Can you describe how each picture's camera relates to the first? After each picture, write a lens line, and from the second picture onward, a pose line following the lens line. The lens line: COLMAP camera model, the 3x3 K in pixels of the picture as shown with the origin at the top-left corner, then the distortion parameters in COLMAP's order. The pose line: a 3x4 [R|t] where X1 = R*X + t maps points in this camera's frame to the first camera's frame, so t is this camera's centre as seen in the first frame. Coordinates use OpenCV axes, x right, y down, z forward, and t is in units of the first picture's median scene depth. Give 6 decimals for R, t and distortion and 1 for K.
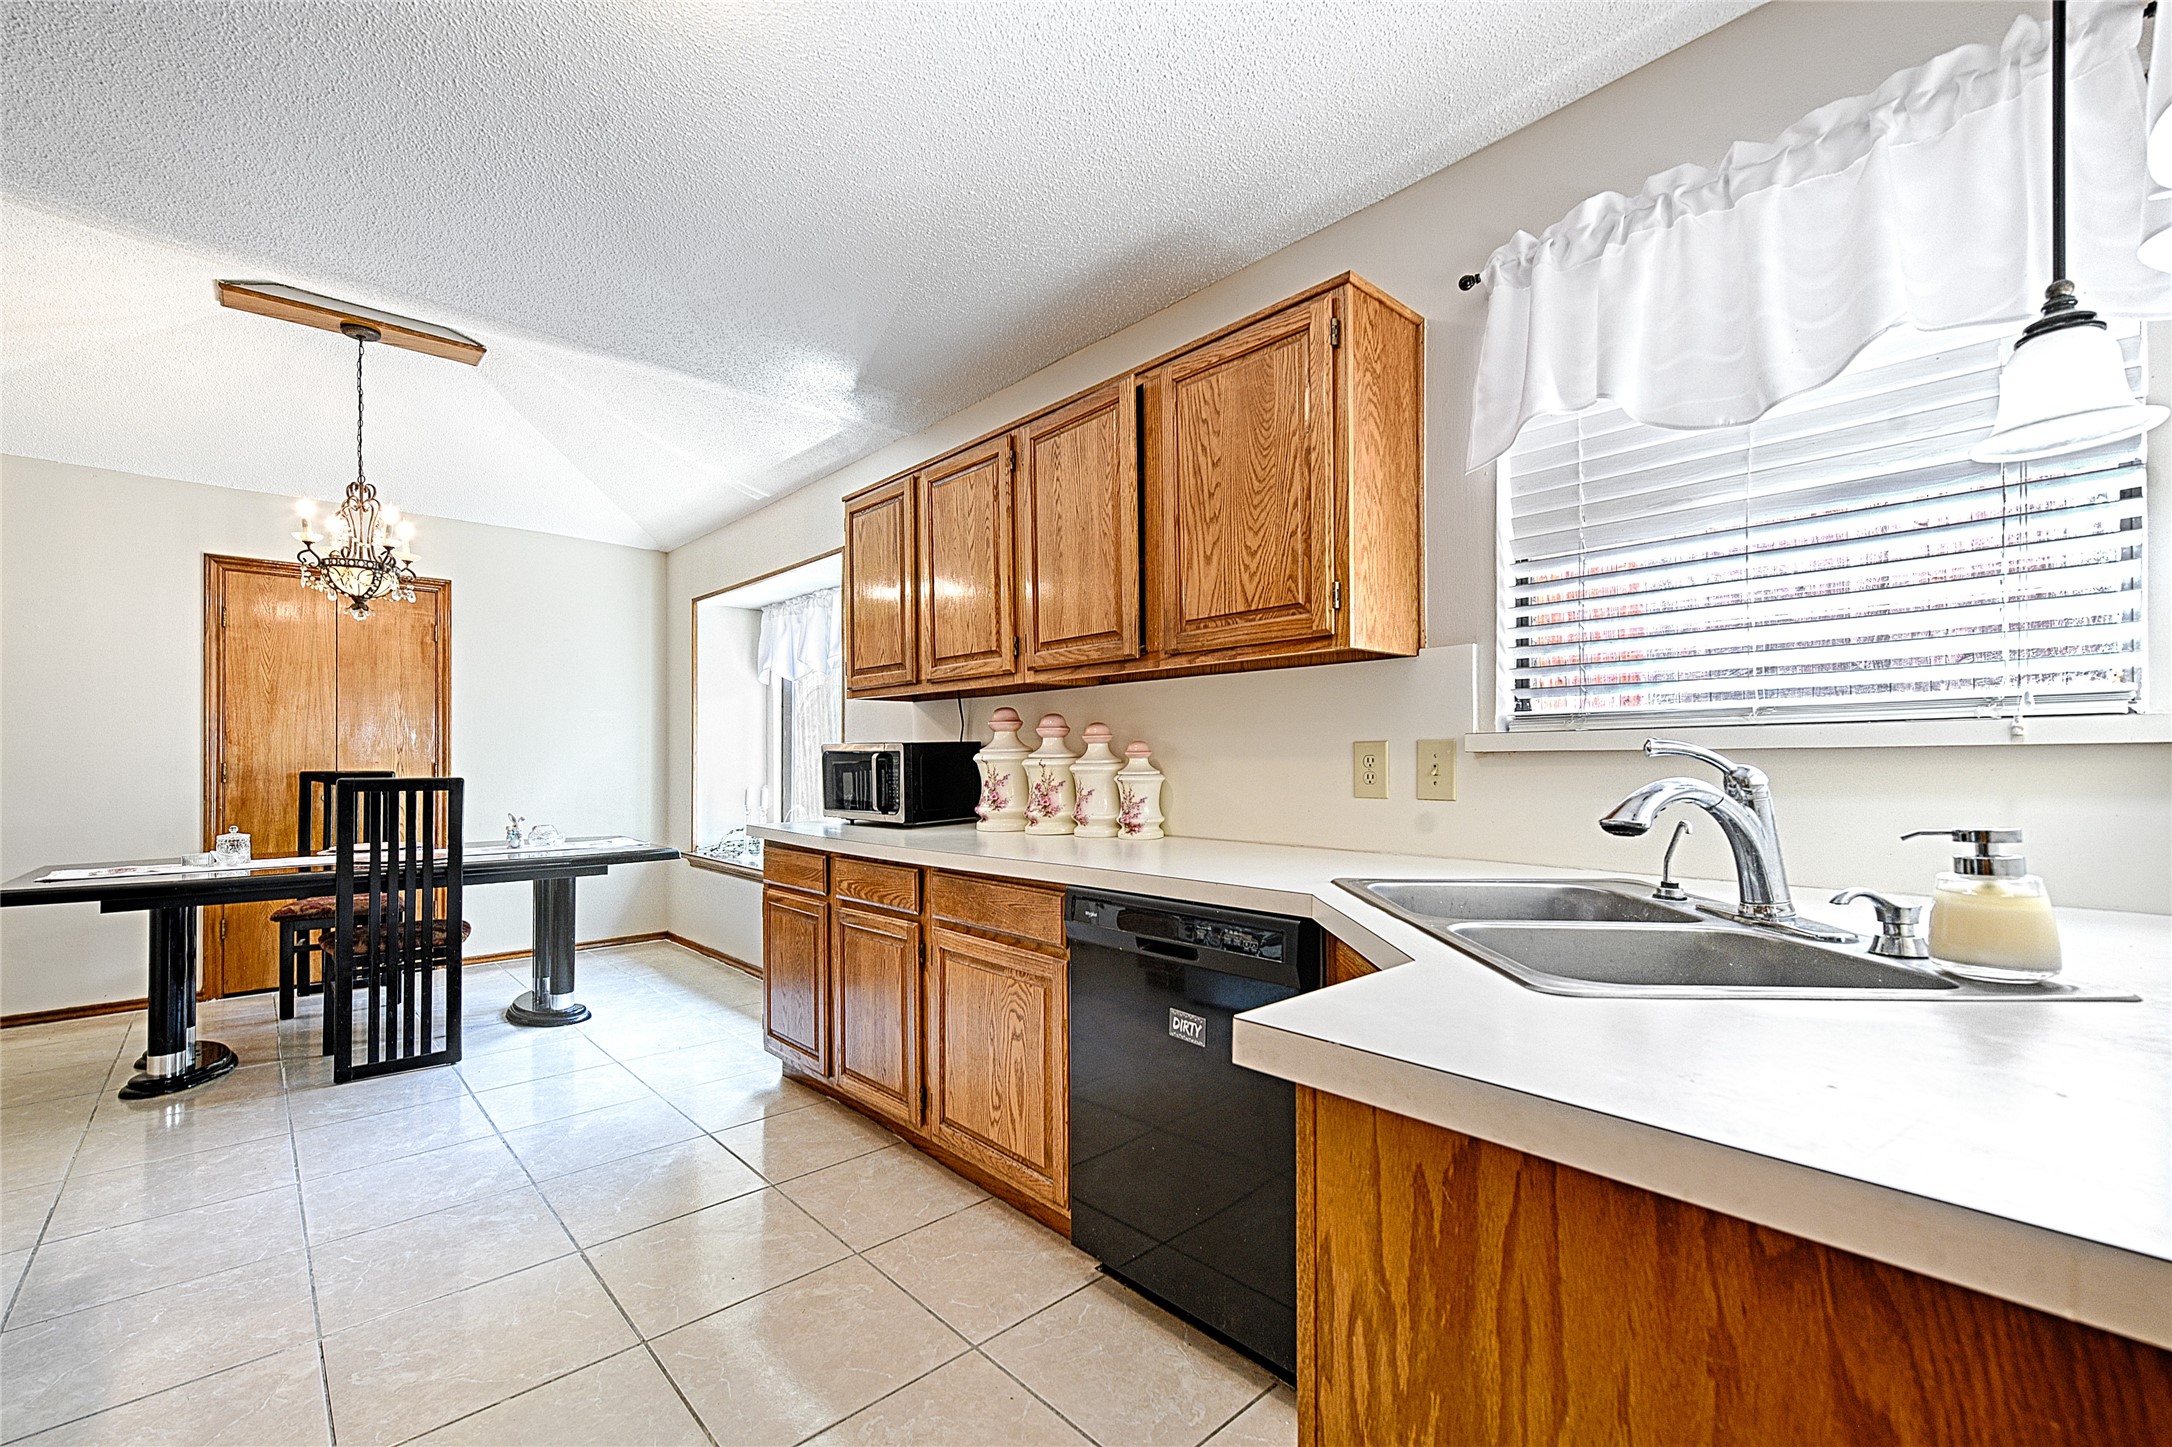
lens RADIAL K [[907.2, 0, 1081.9], [0, 907.2, 742.9], [0, 0, 1]] dist [0.001031, -0.000010]
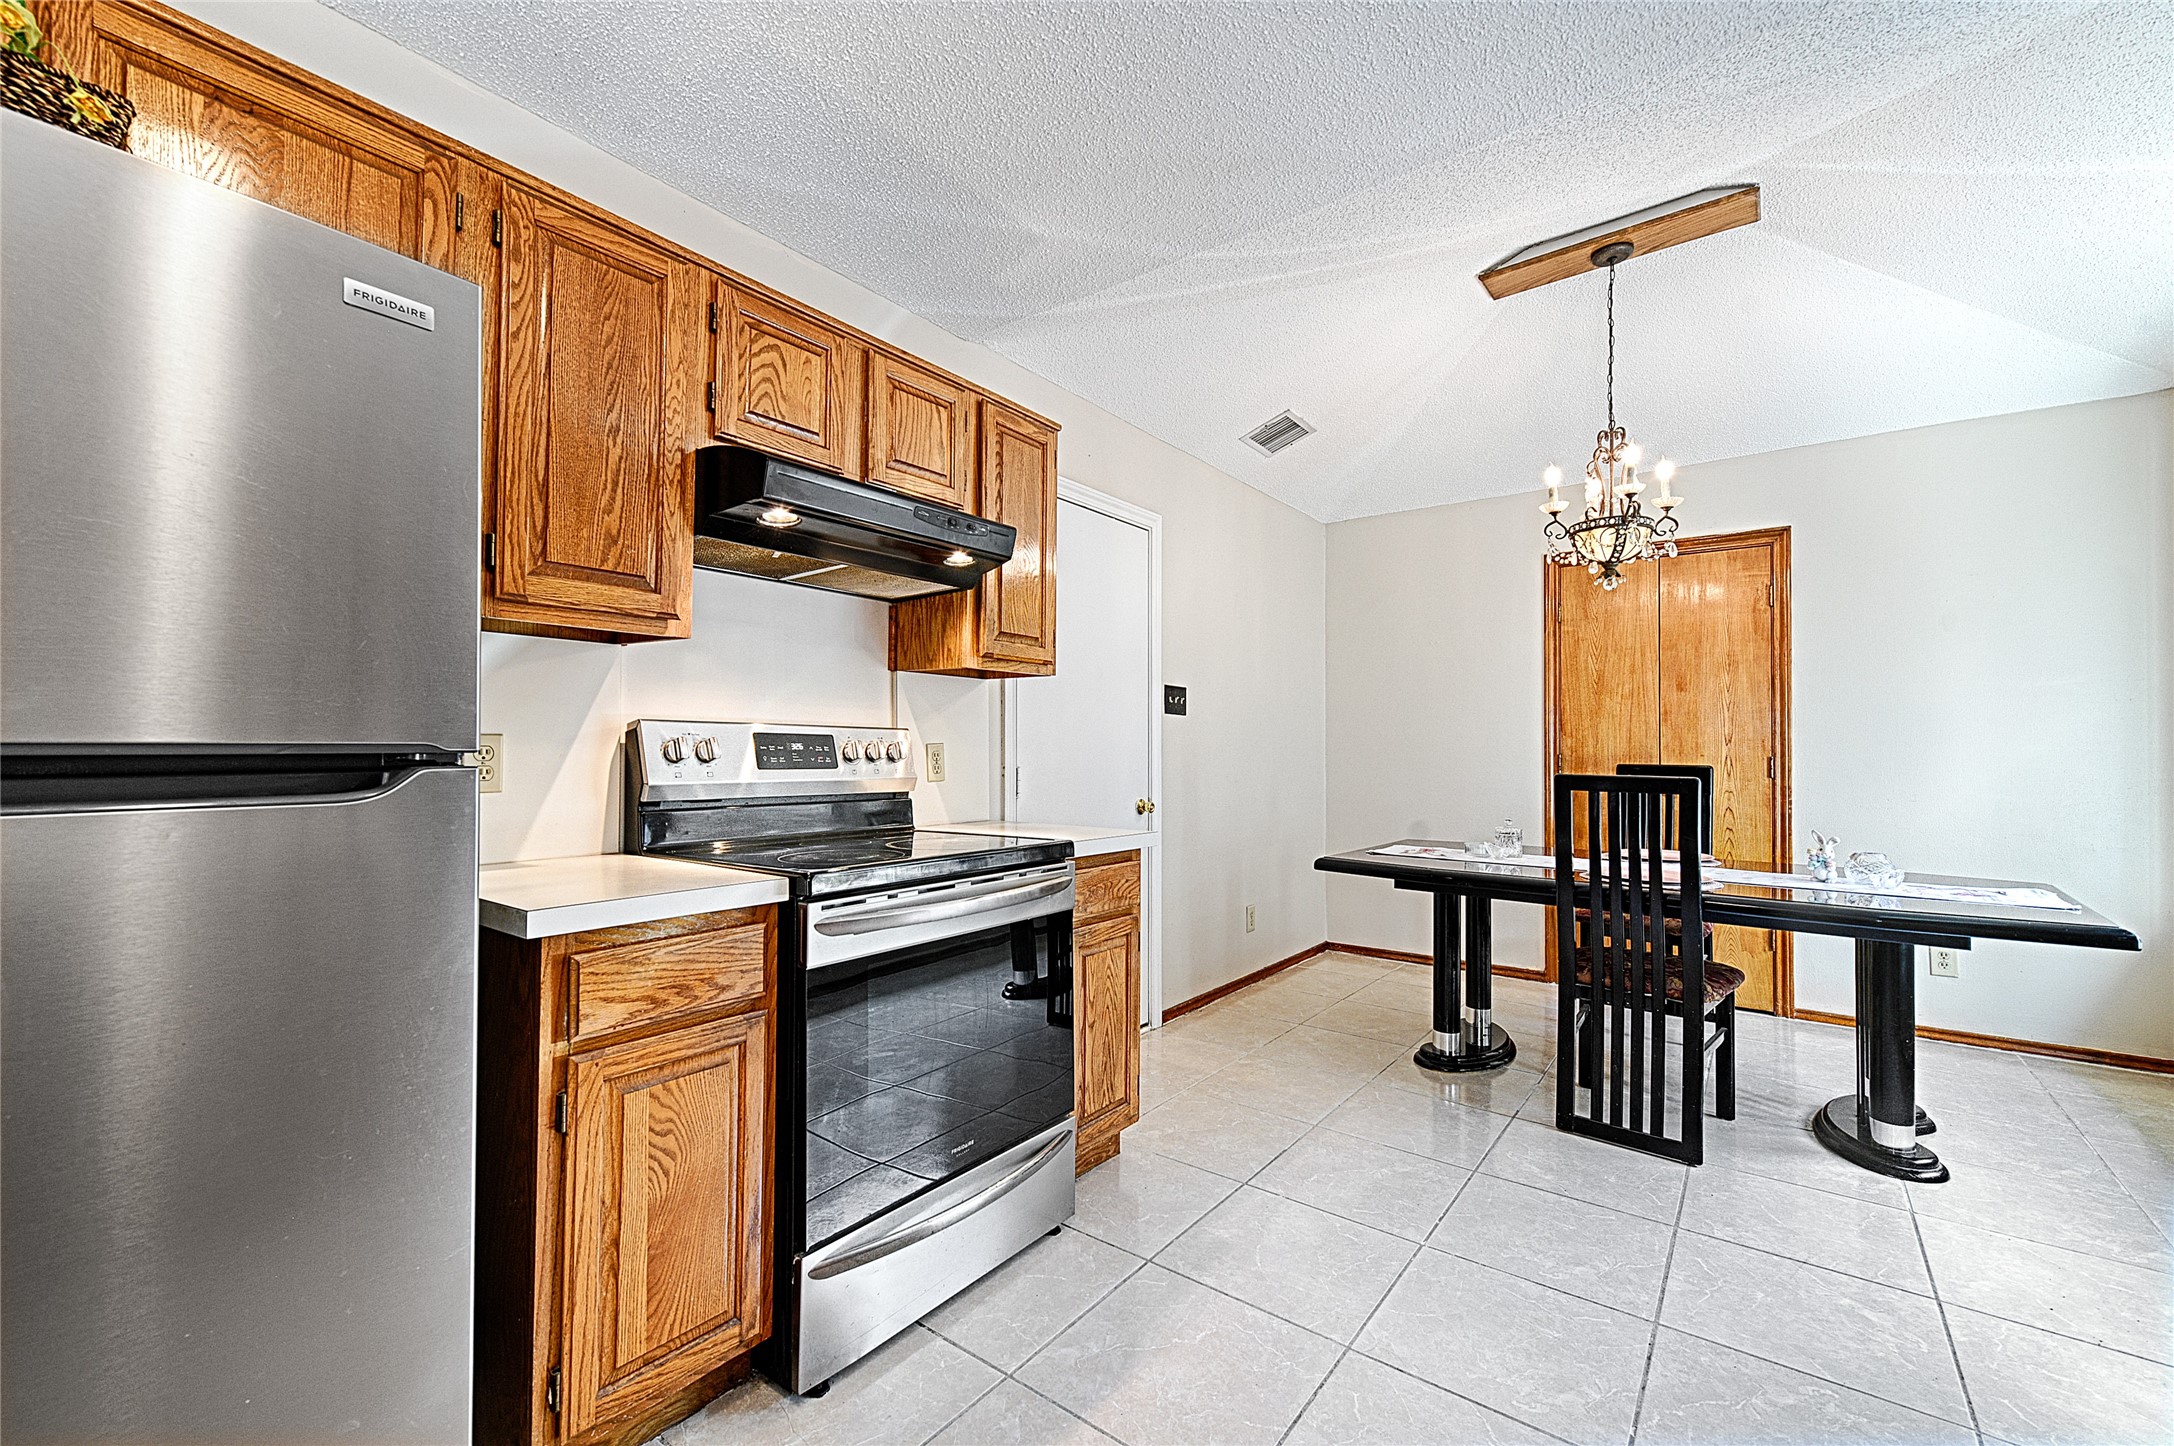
lens RADIAL K [[904.2, 0, 1079.6], [0, 904.2, 735.5], [0, 0, 1]] dist [0.006779, -0.000399]
pose [[0.164267, -0.012382, -0.986338, -0.036850], [0.009423, 0.999895, -0.010983, 0.006937], [0.986371, -0.007490, 0.164366, 0.364304]]
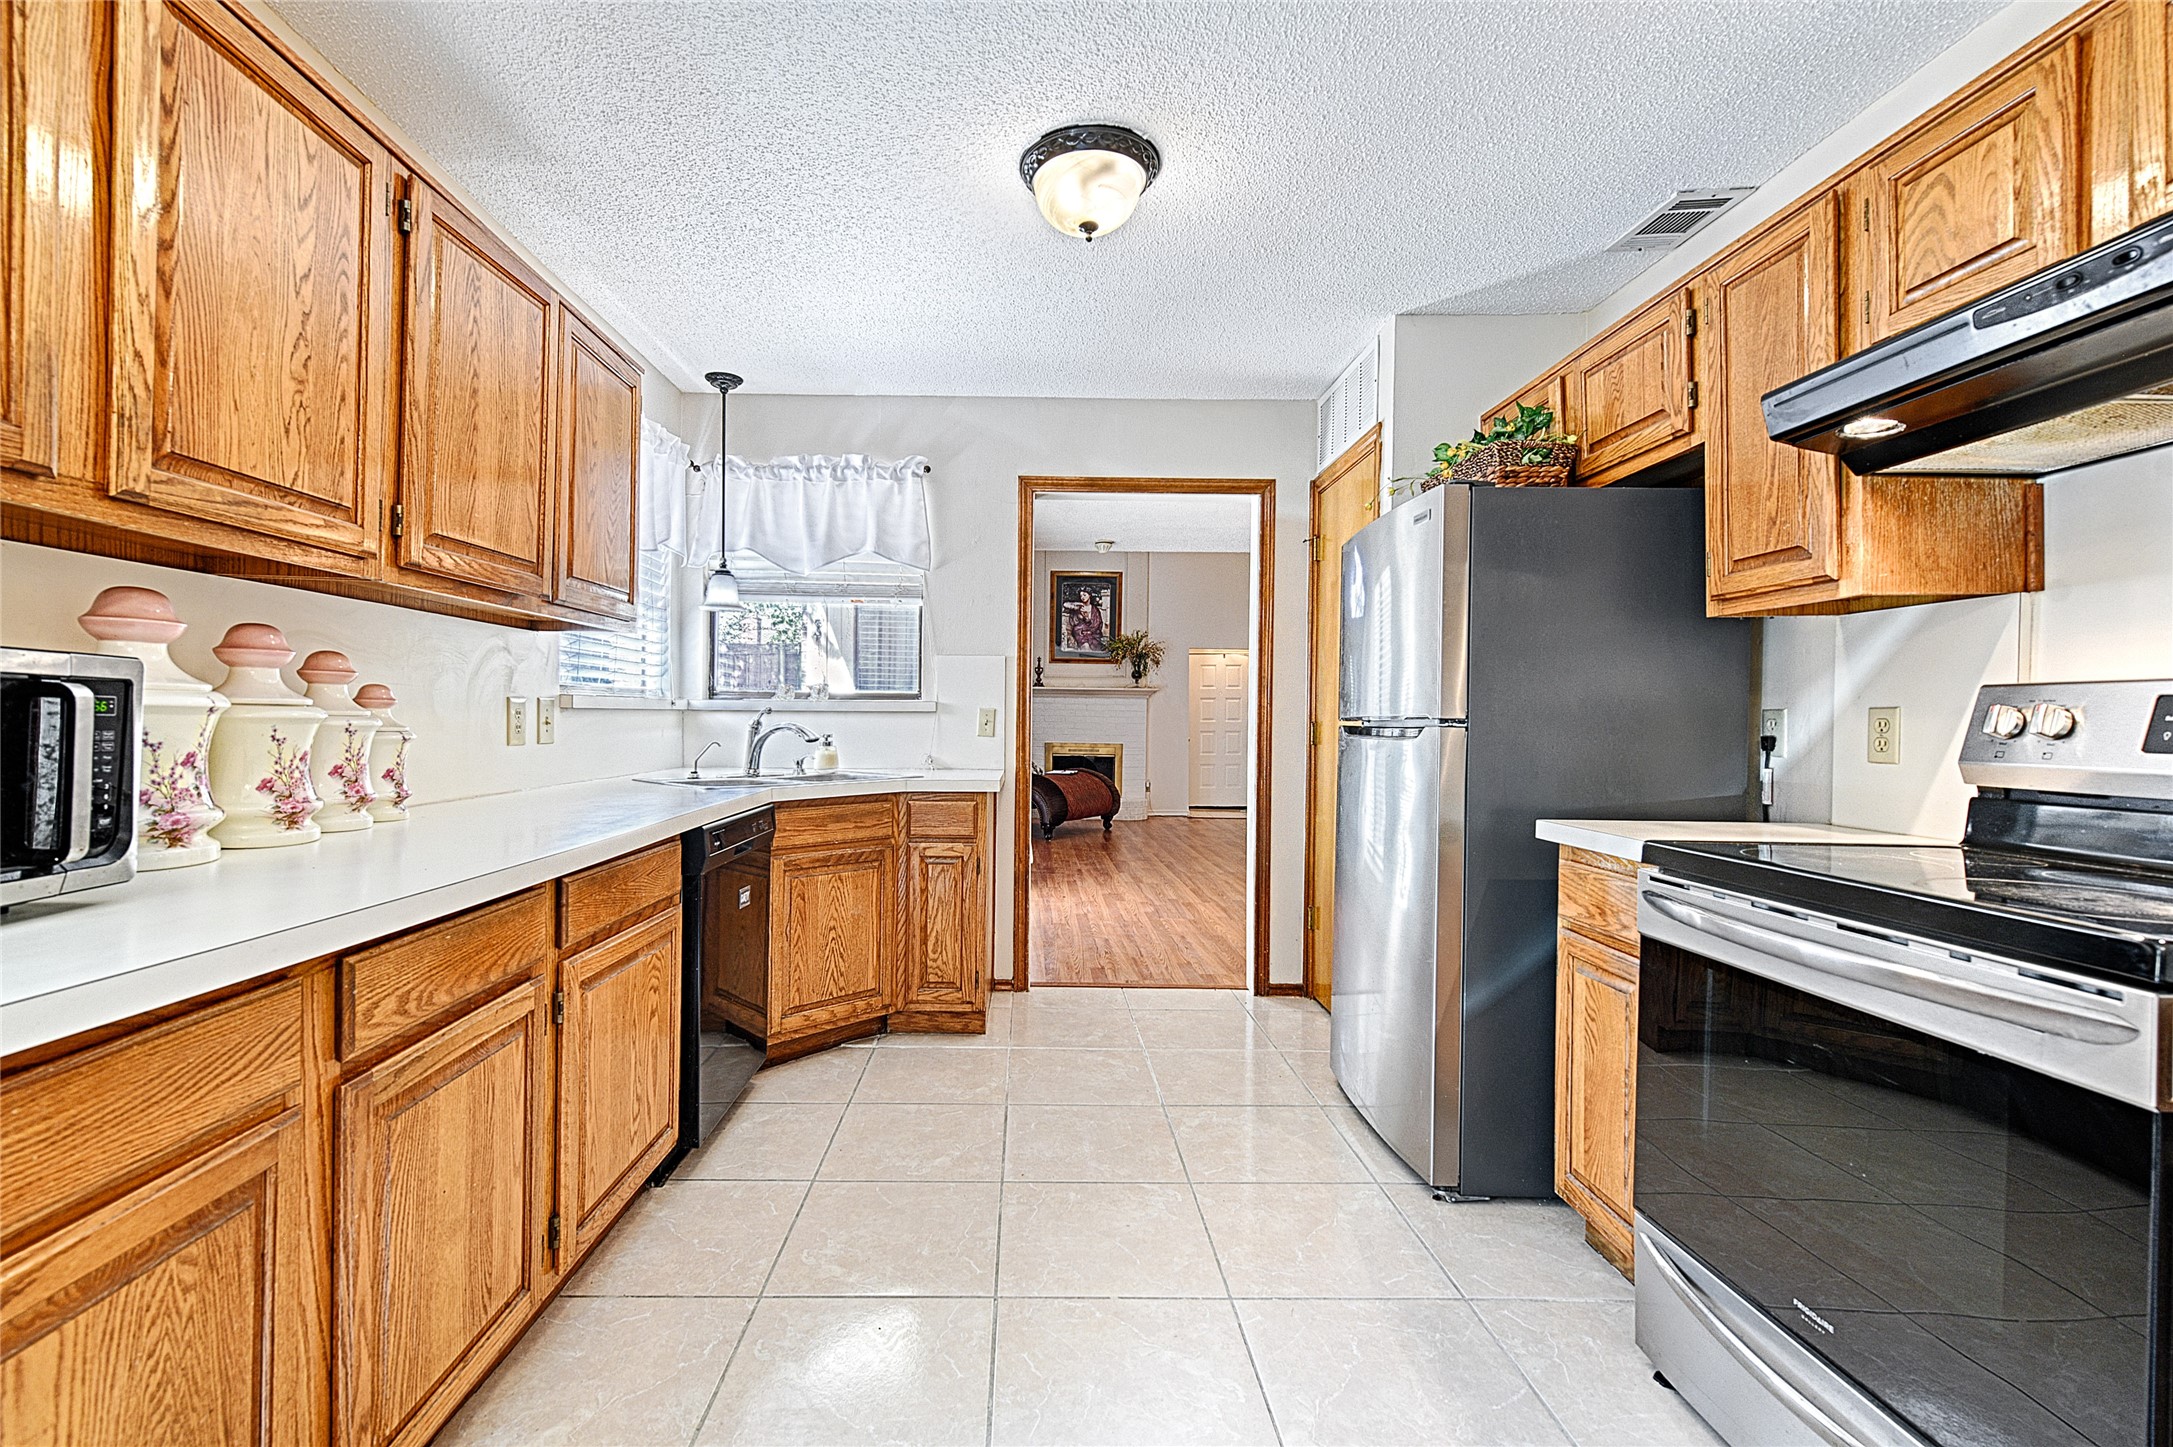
lens RADIAL K [[907.7, 0, 1073.1], [0, 907.7, 718.3], [0, 0, 1]] dist [0.001031, -0.000010]
pose [[-0.767920, -0.000972, 0.640545, -0.579287], [-0.014477, 0.999770, -0.015839, 0.019649], [-0.640383, -0.021436, -0.767757, 0.843397]]
